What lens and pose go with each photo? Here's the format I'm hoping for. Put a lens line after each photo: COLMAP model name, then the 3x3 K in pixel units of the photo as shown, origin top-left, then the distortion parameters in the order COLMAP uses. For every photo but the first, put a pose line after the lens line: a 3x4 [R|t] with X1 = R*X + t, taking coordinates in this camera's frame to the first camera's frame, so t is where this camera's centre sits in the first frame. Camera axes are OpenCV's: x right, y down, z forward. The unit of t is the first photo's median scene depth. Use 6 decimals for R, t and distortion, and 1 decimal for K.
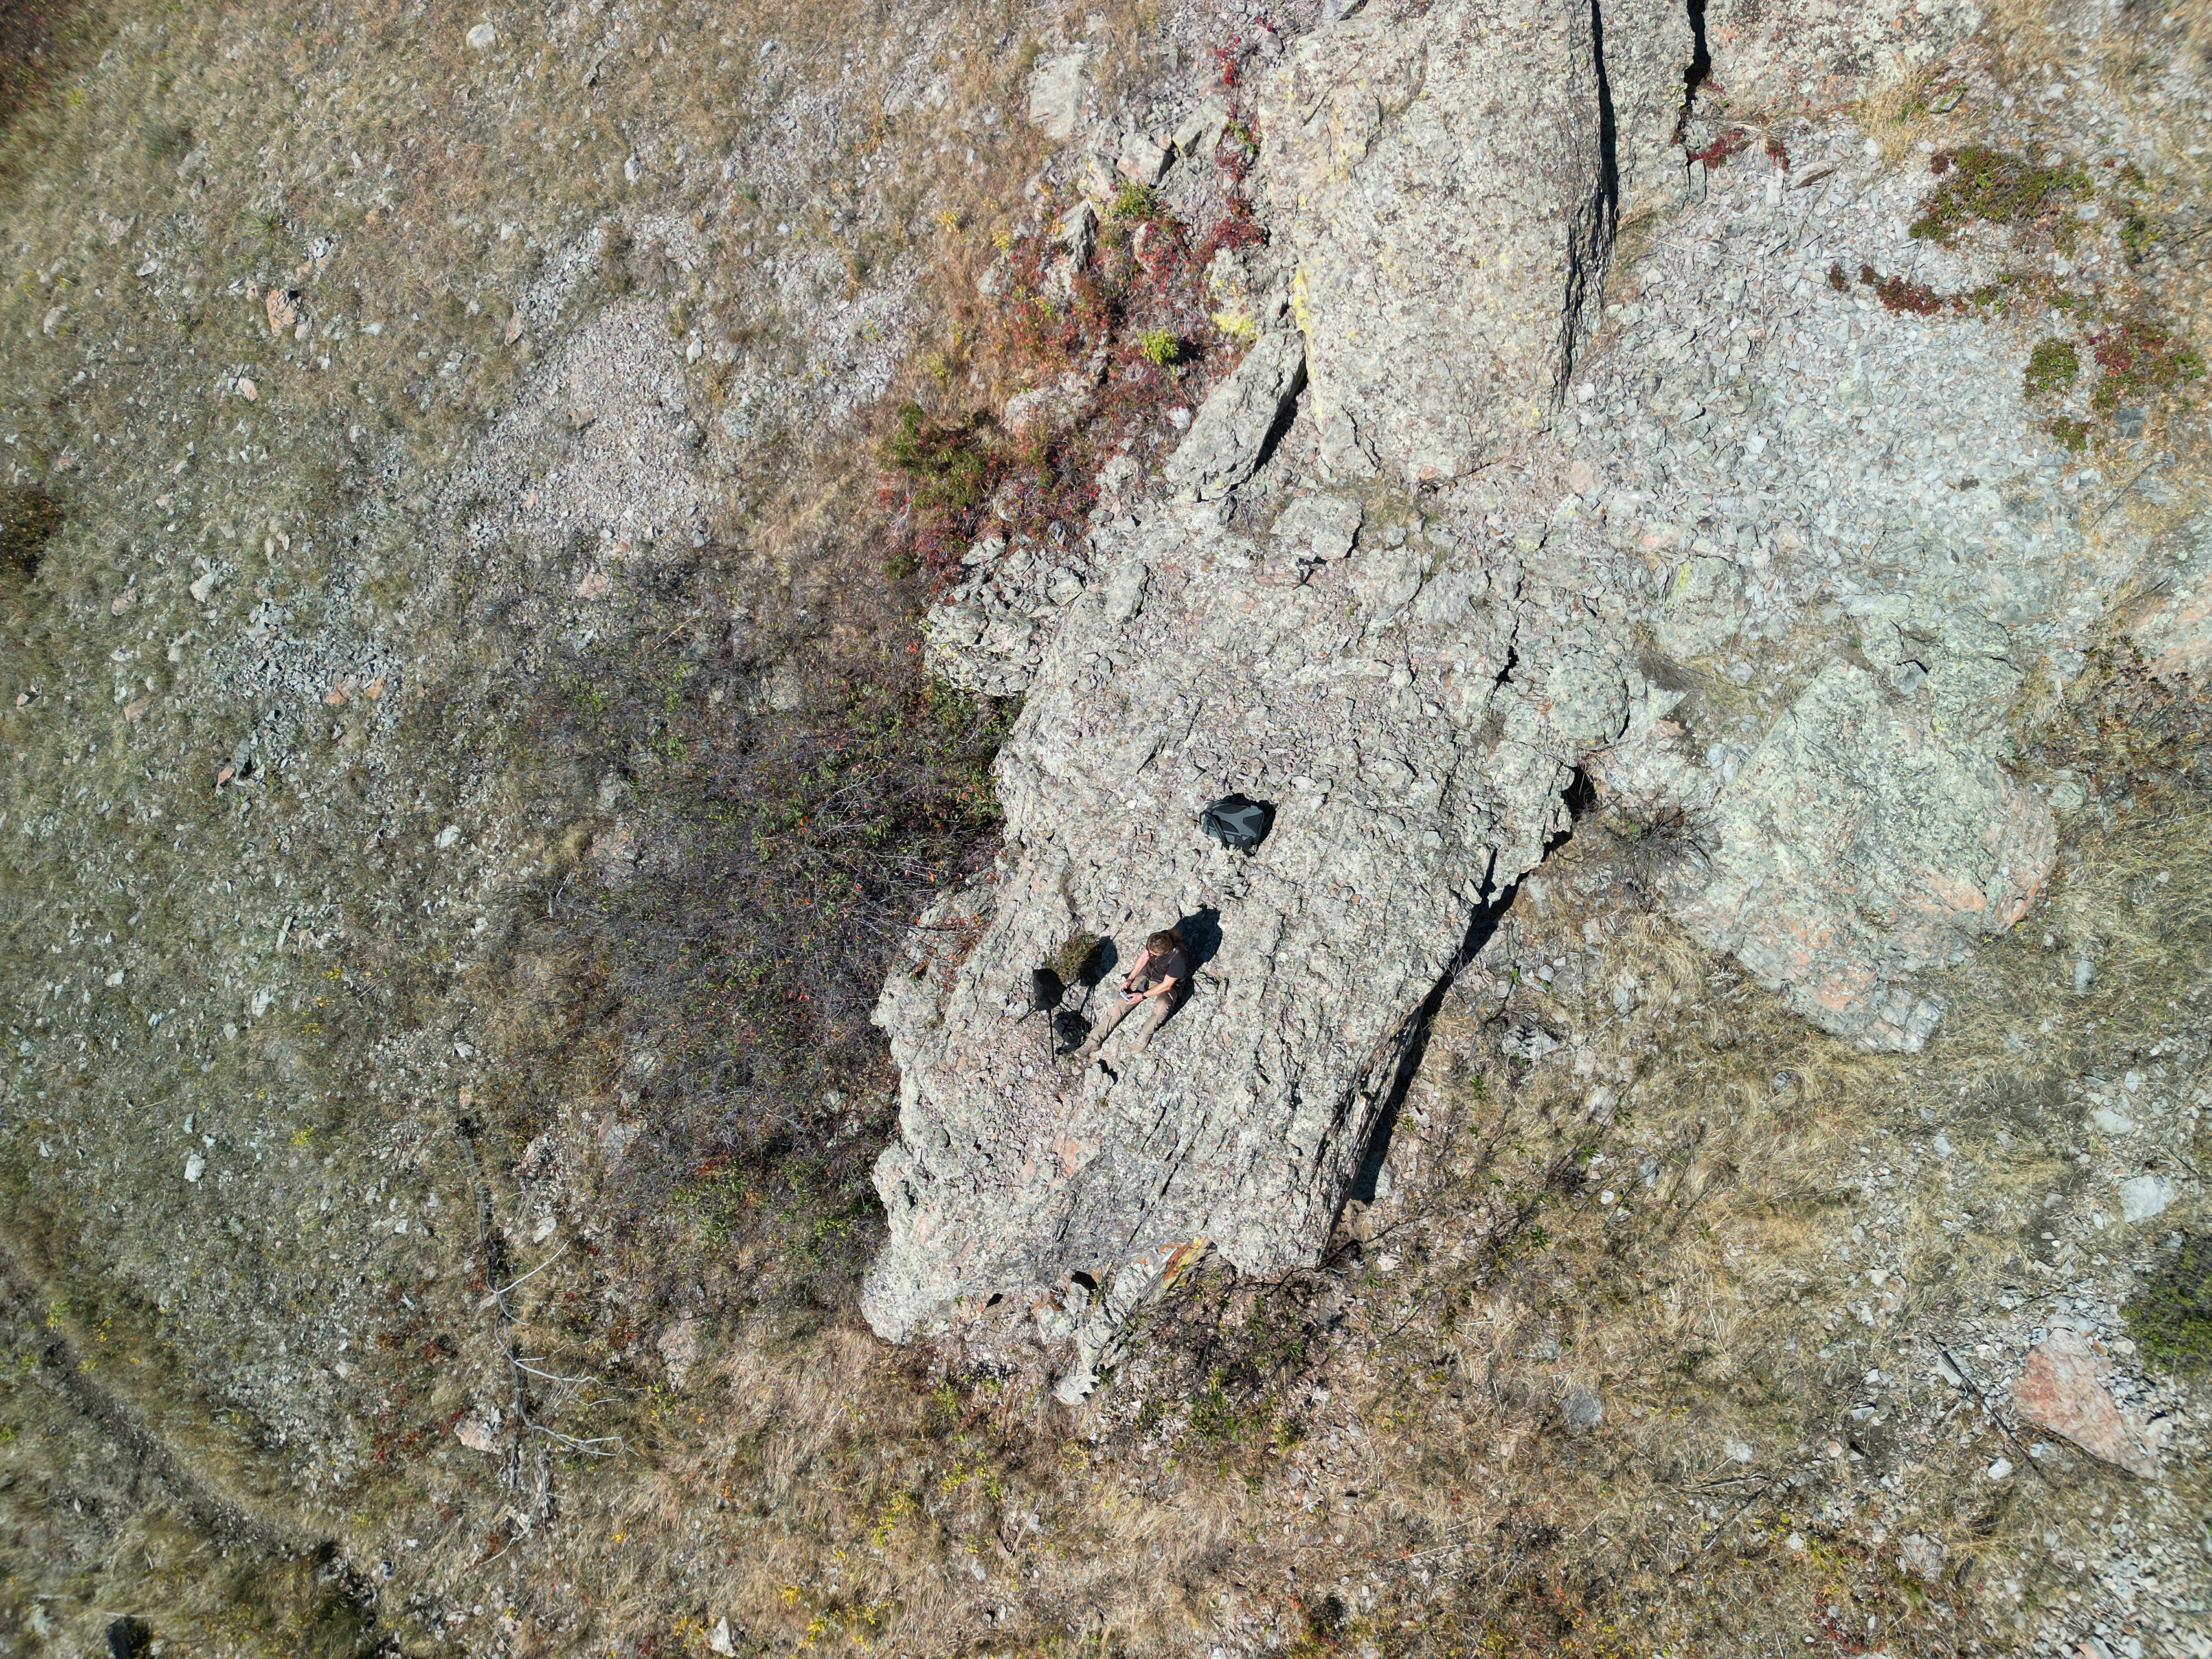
lens RADIAL K [[1541.4, 0, 1122.3], [0, 1541.4, 843.0], [0, 0, 1]] dist [0.076695, -0.074413]
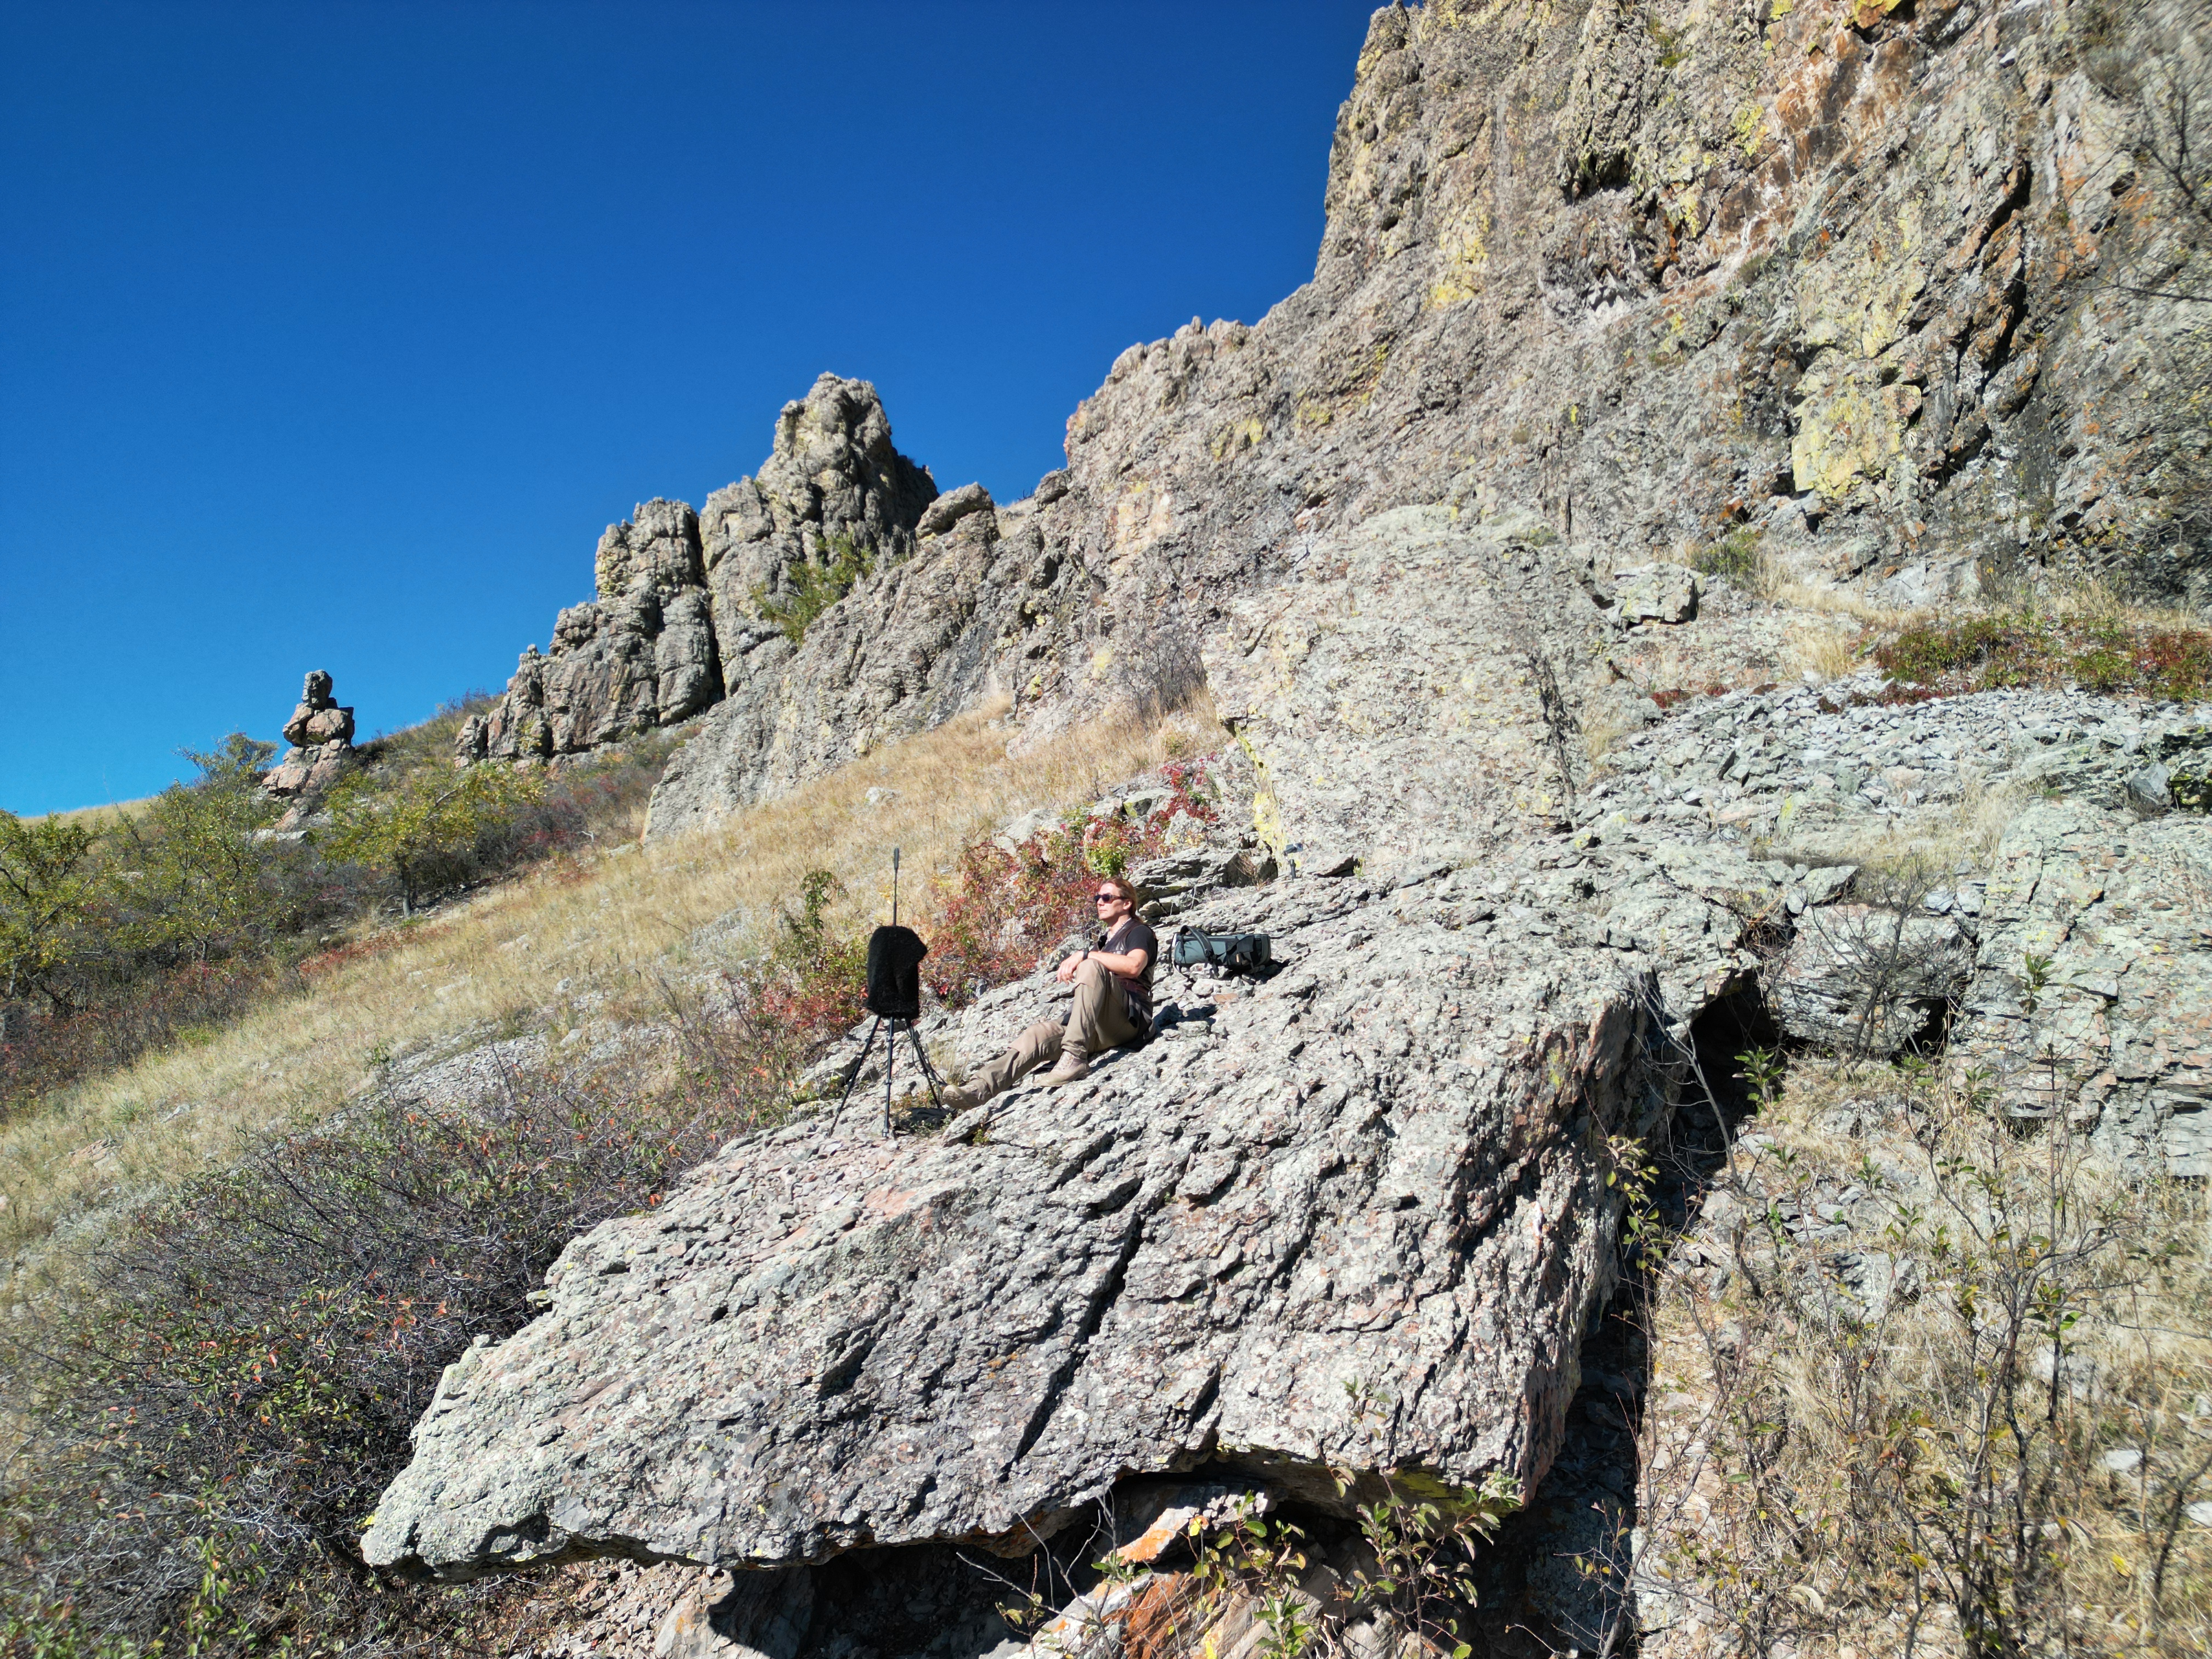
lens RADIAL K [[1541.4, 0, 1104.7], [0, 1541.4, 832.9], [0, 0, 1]] dist [0.076695, -0.074413]
pose [[0.999958, 0.008939, 0.001839, 0.019644], [-0.002463, 0.458387, -0.888749, 0.452912], [-0.008788, 0.888708, 0.458390, 0.576577]]
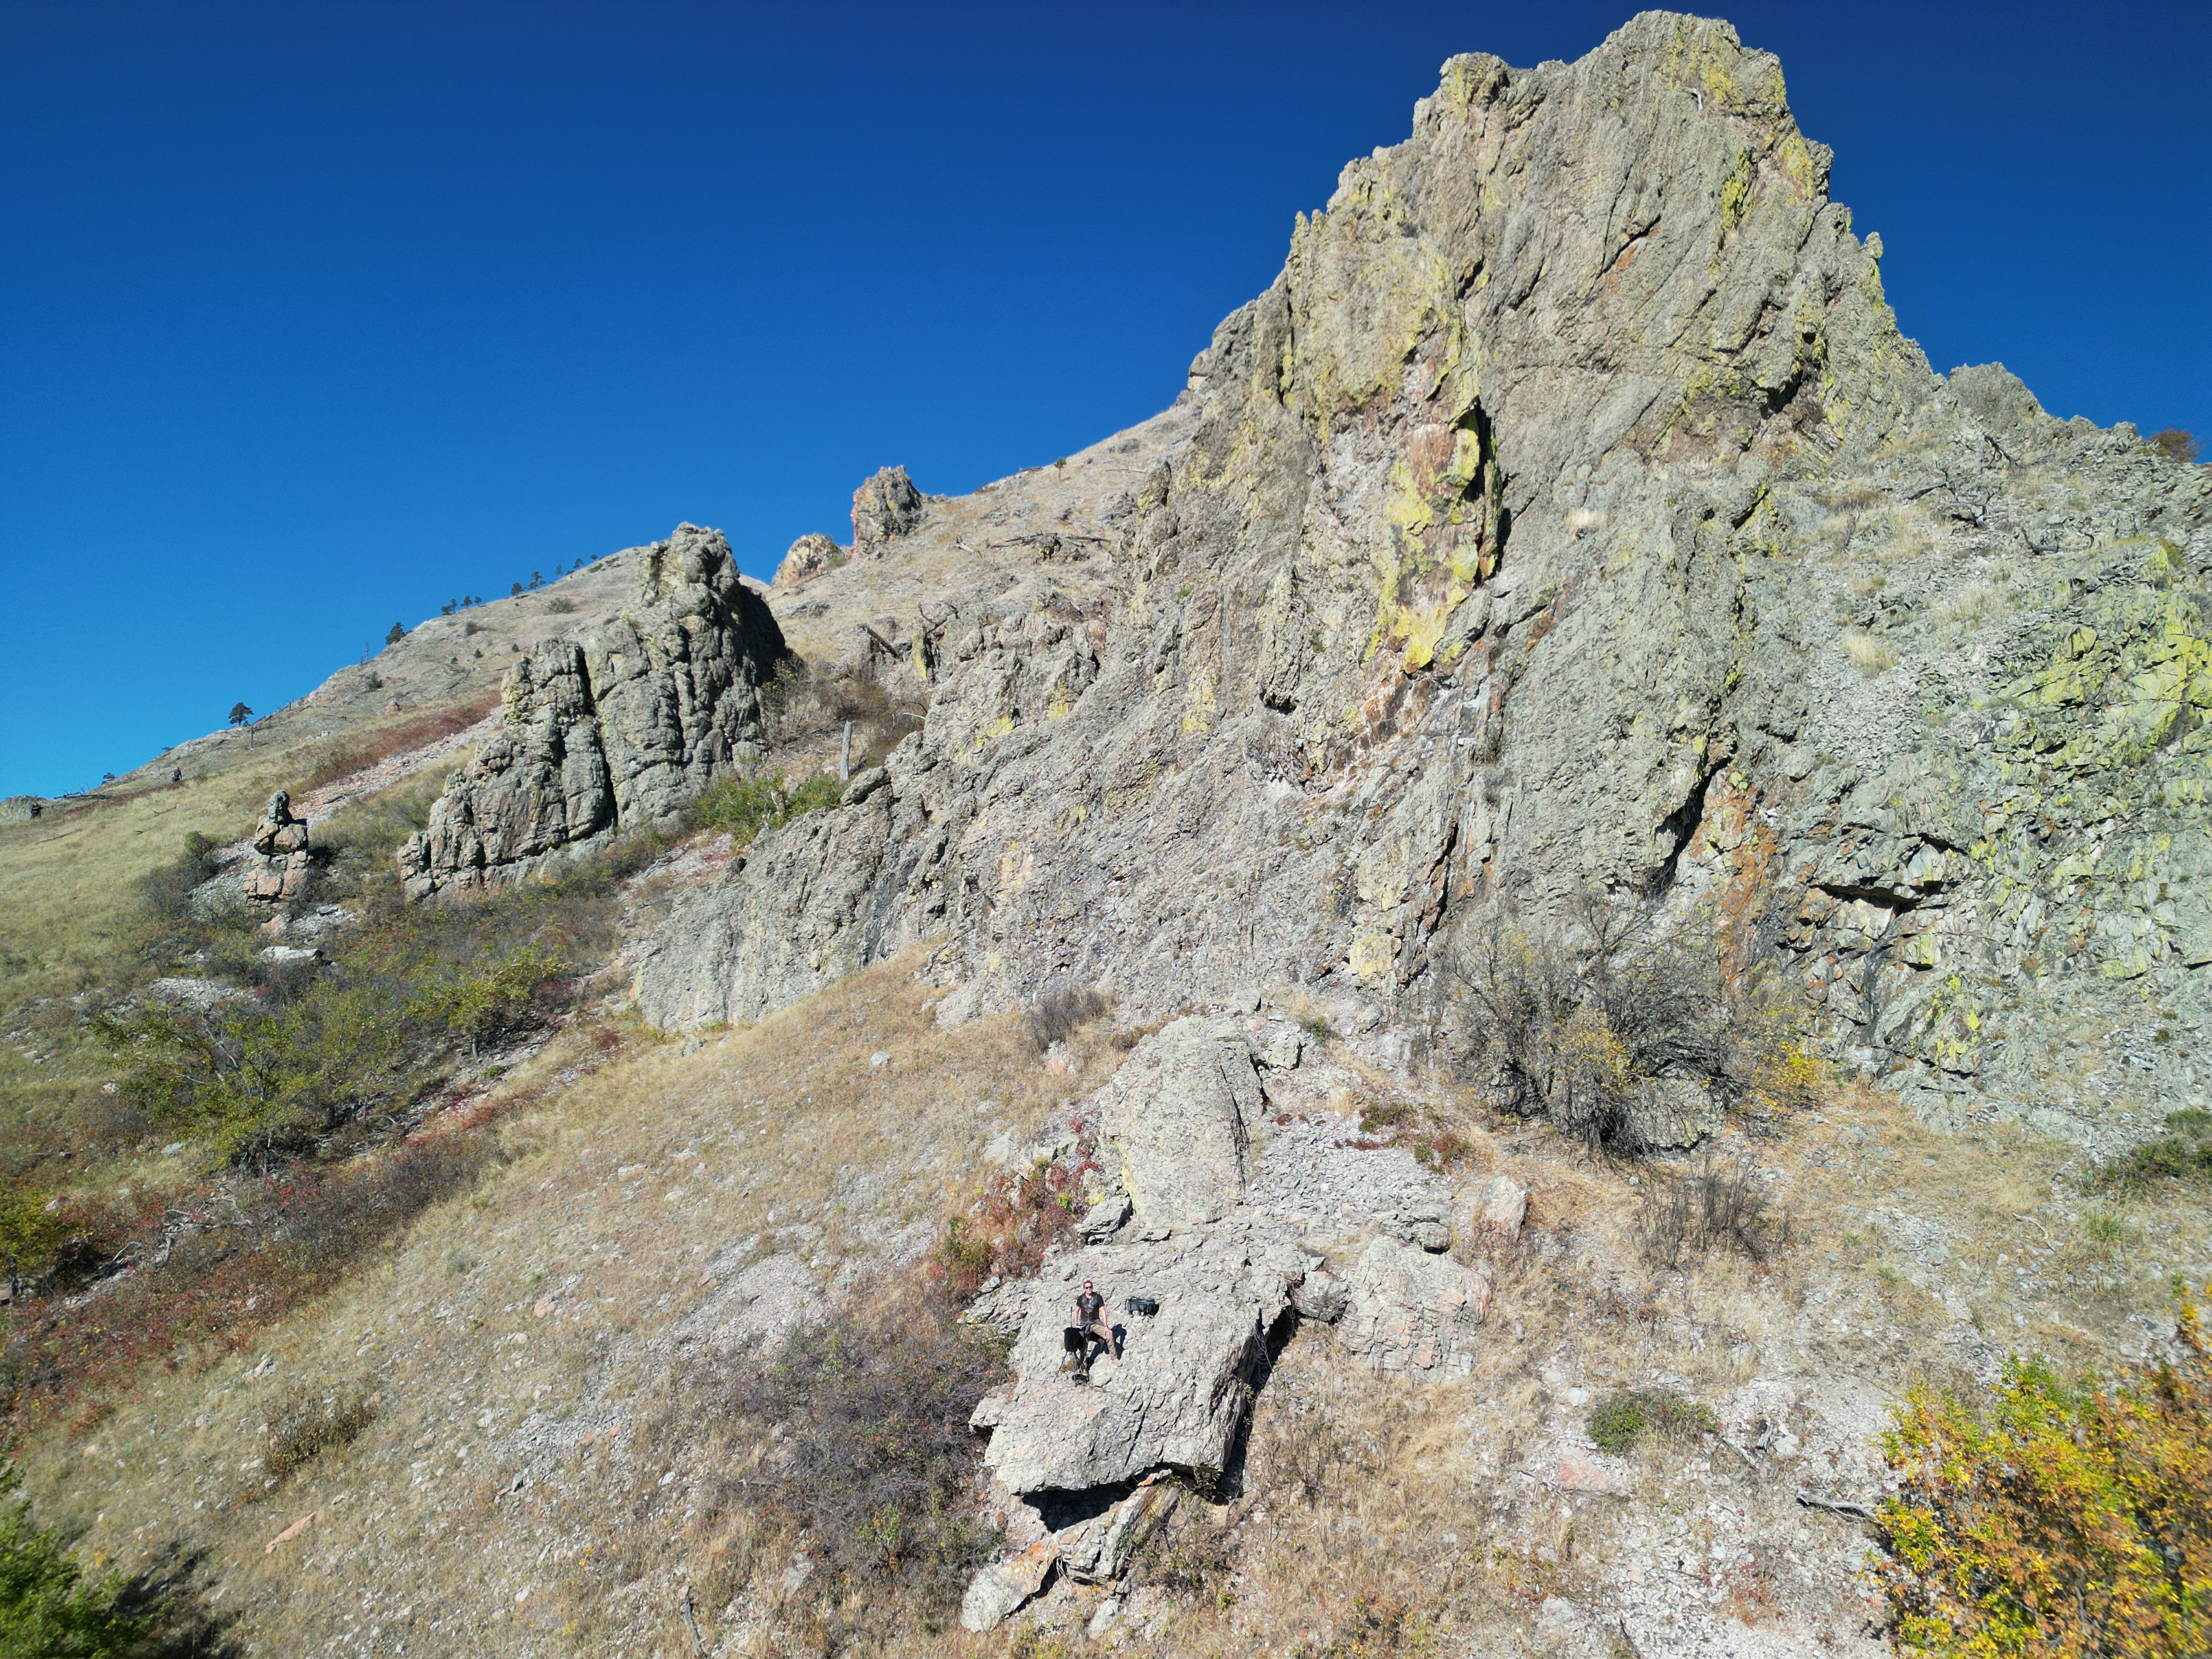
lens RADIAL K [[1541.4, 0, 1116.2], [0, 1541.4, 830.5], [0, 0, 1]] dist [0.076695, -0.074413]
pose [[0.979430, 0.032482, 0.199151, -0.356958], [0.154085, 0.516852, -0.842093, 1.260164], [-0.130285, 0.855458, 0.501216, -0.555984]]
